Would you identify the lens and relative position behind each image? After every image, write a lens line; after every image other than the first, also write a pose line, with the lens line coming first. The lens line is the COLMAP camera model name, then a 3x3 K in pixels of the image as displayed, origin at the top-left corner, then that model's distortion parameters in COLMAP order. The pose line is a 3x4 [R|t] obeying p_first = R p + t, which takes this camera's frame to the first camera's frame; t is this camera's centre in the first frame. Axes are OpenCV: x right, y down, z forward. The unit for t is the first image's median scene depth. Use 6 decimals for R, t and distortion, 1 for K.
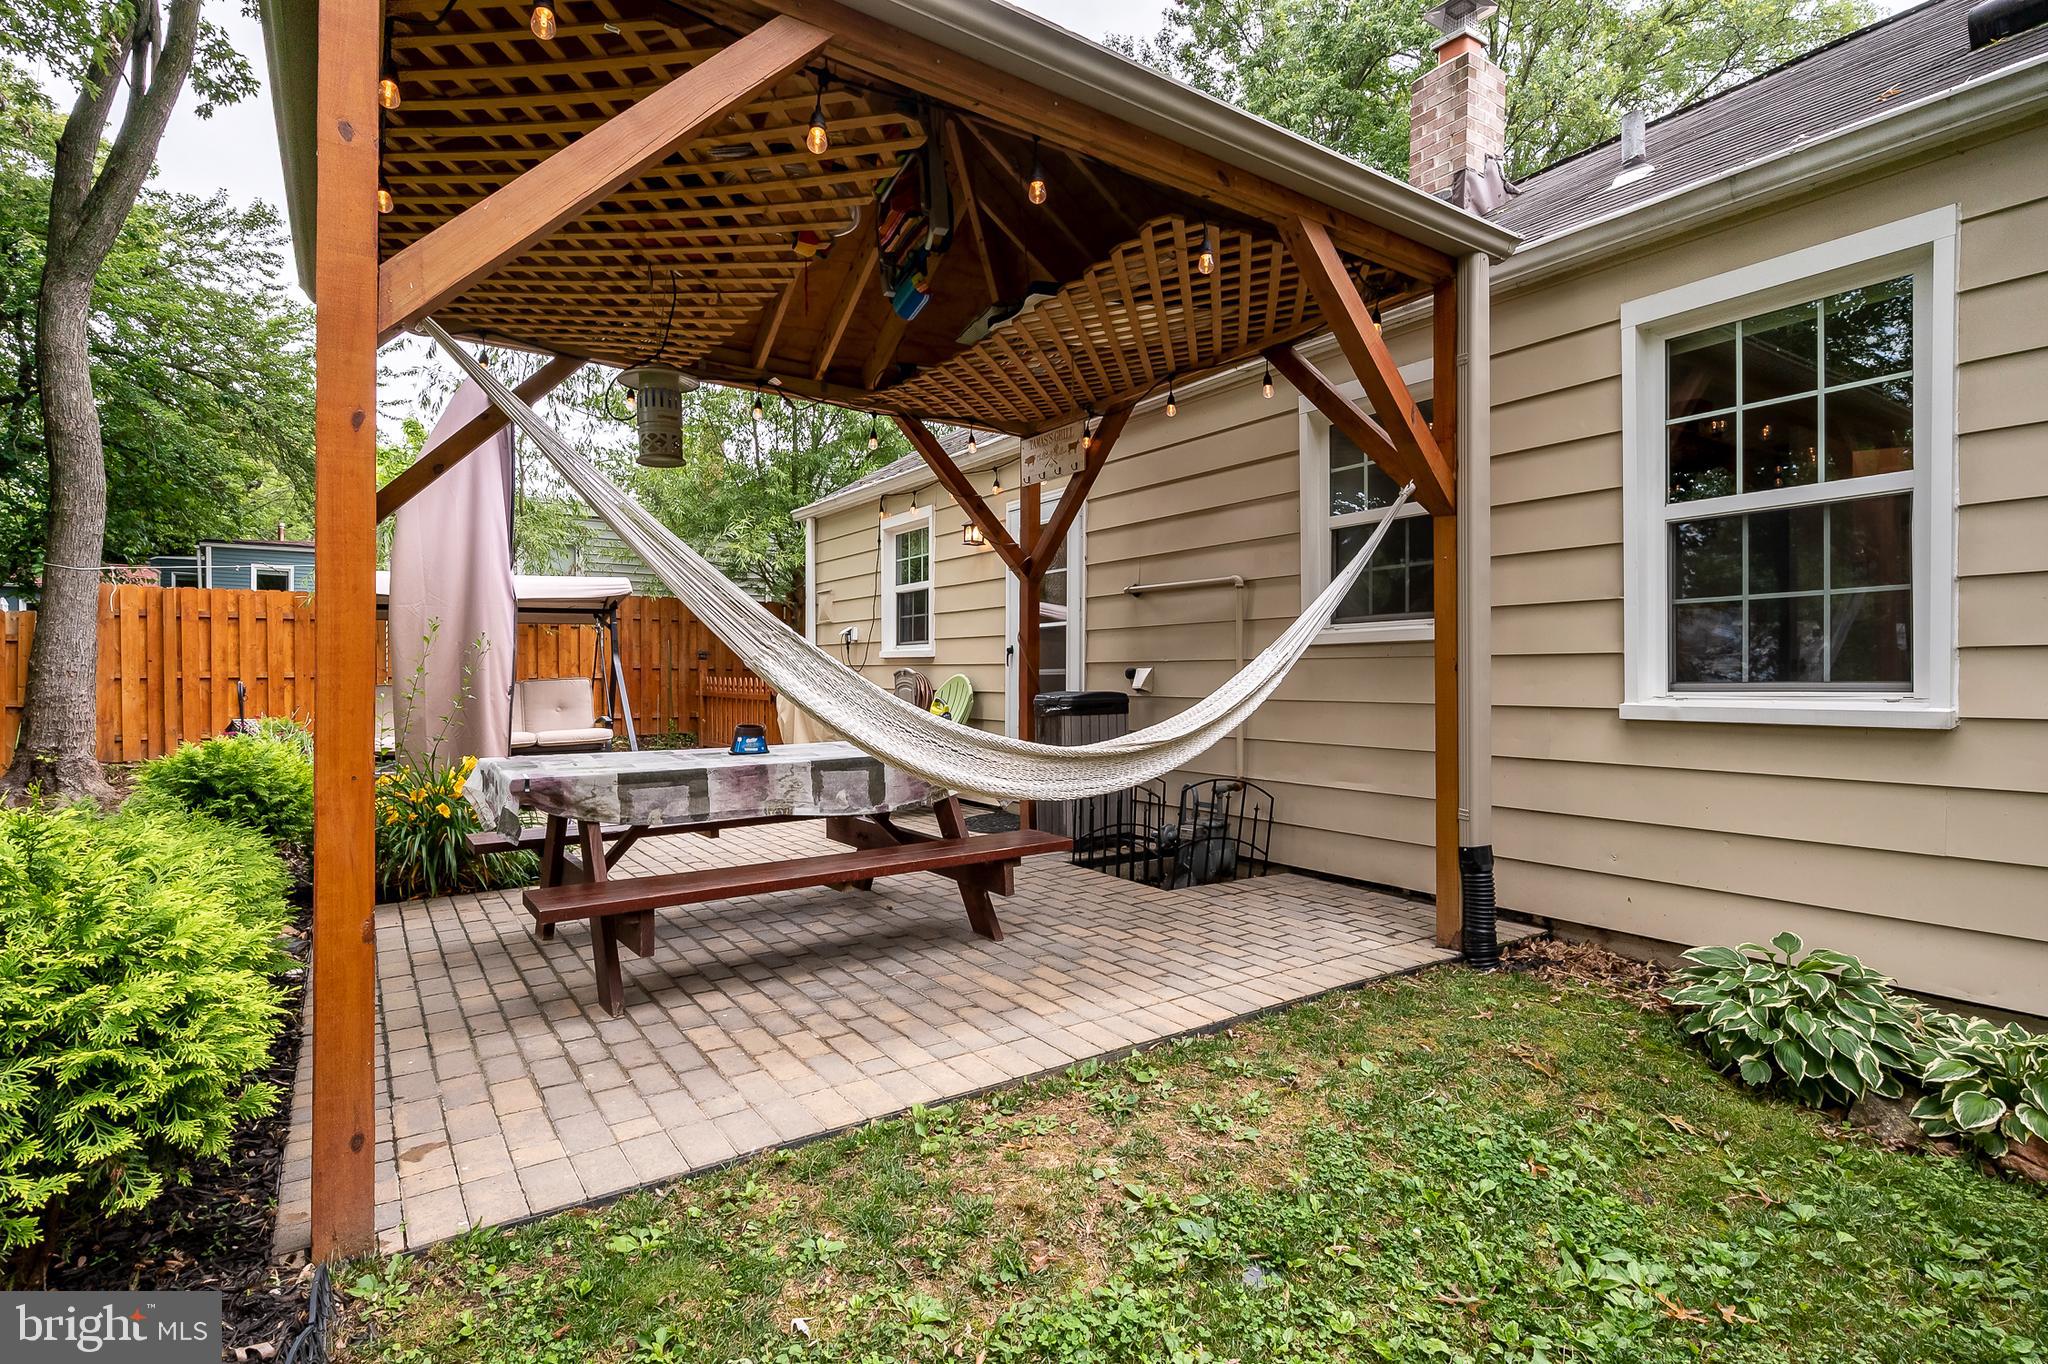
lens RADIAL K [[1001.0, 0, 1024.0], [0, 1001.0, 682.0], [0, 0, 1]] dist [0.000205, 0.000767]
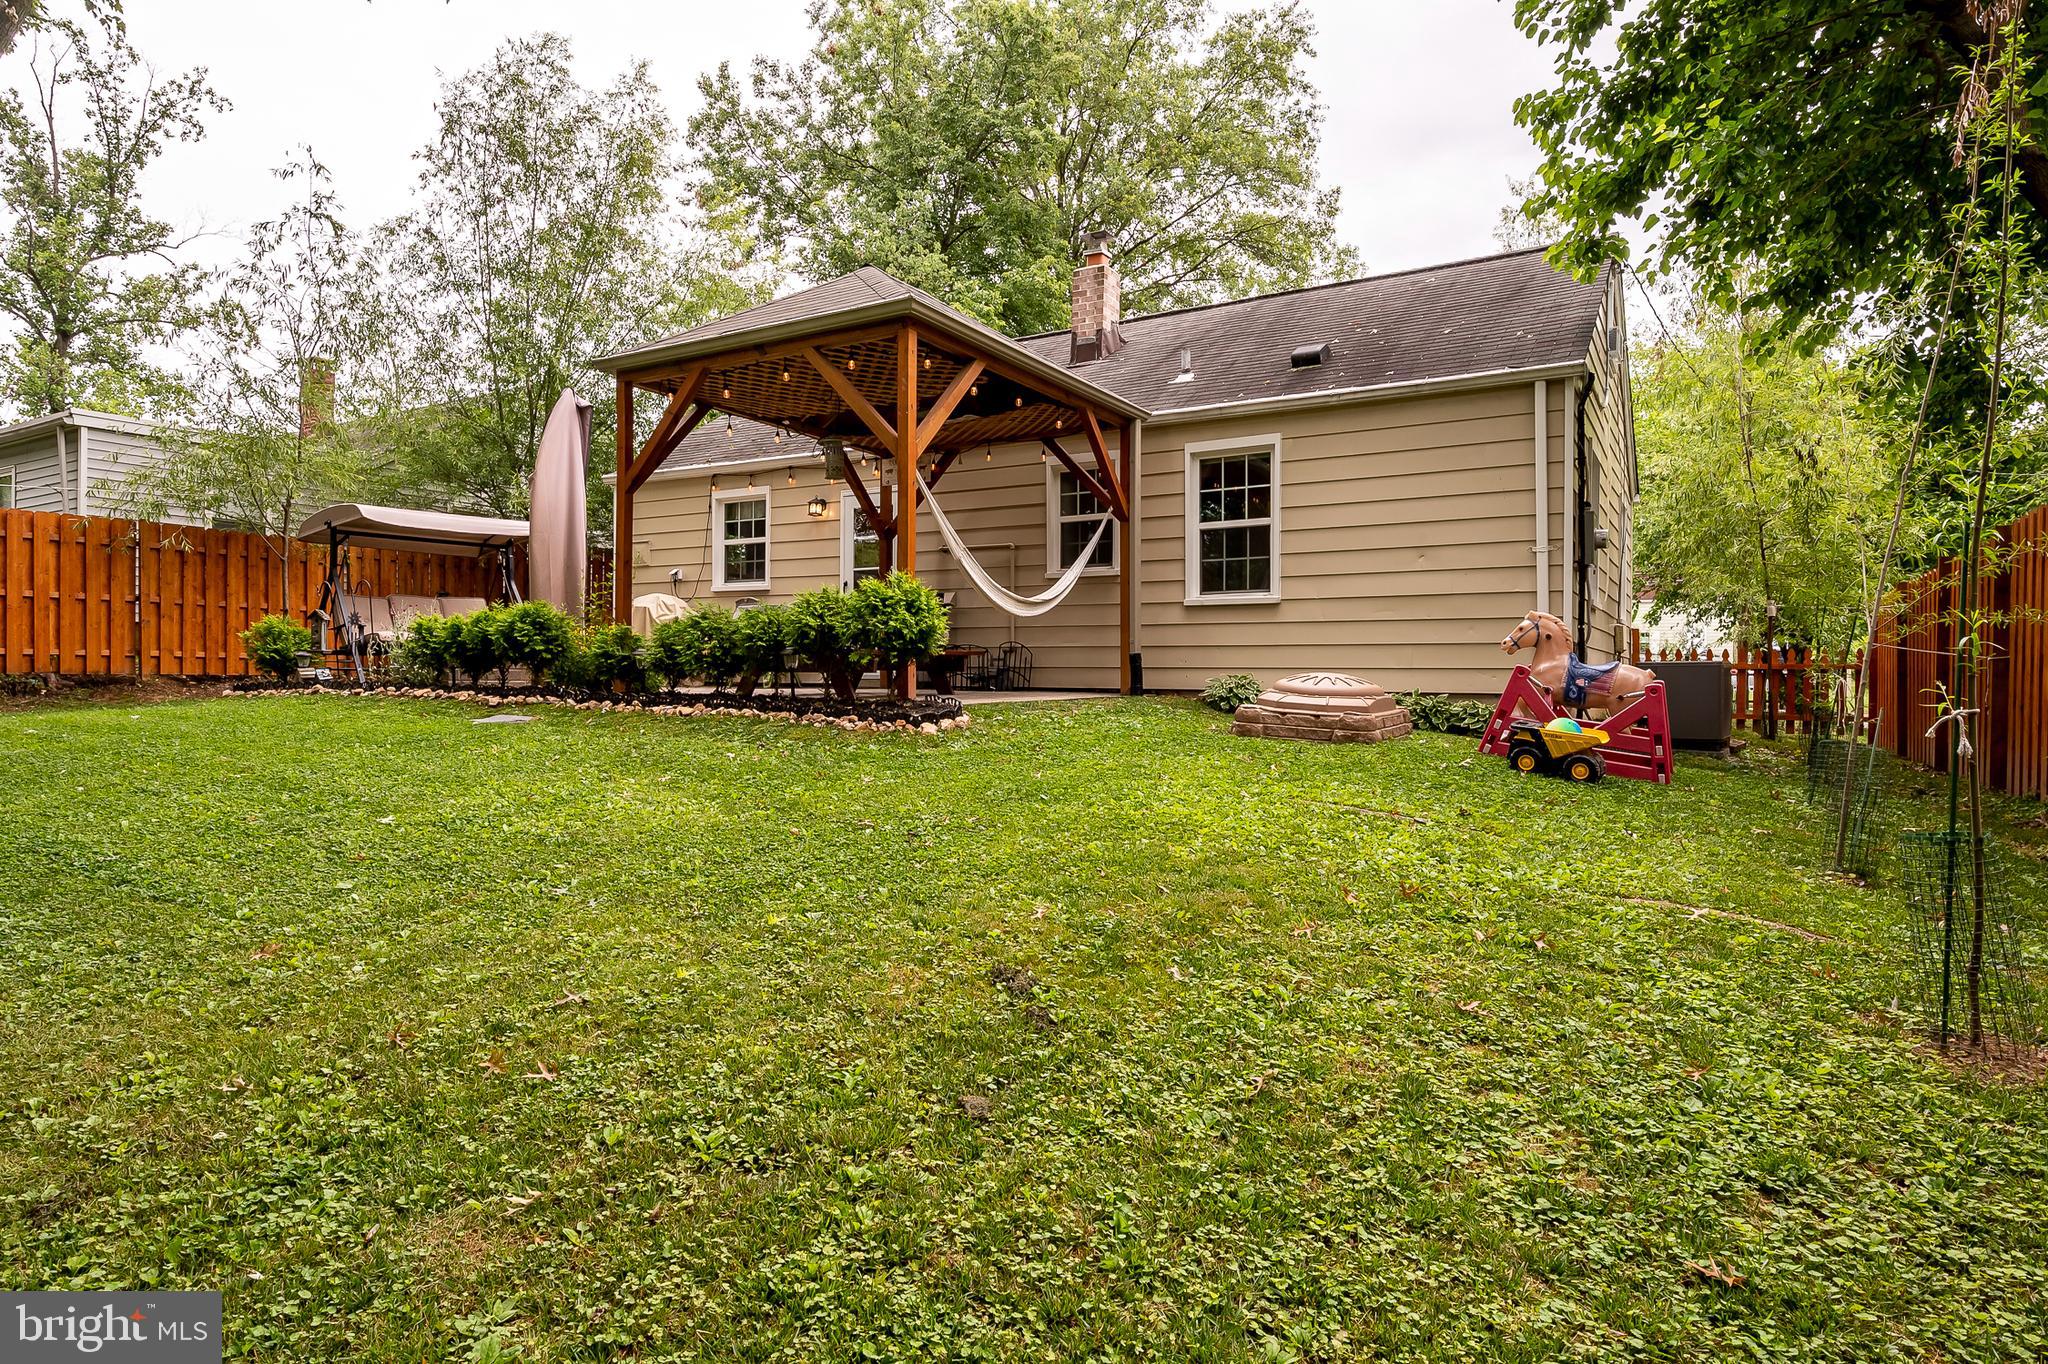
lens RADIAL K [[1155.2, 0, 1024.0], [0, 1155.2, 682.0], [0, 0, 1]] dist [-0.001028, -0.000584]
pose [[0.904355, 0.004238, 0.426759, -1.022771], [-0.005121, 0.999986, 0.000921, 0.229193], [-0.426749, -0.003018, 0.904365, -1.481073]]
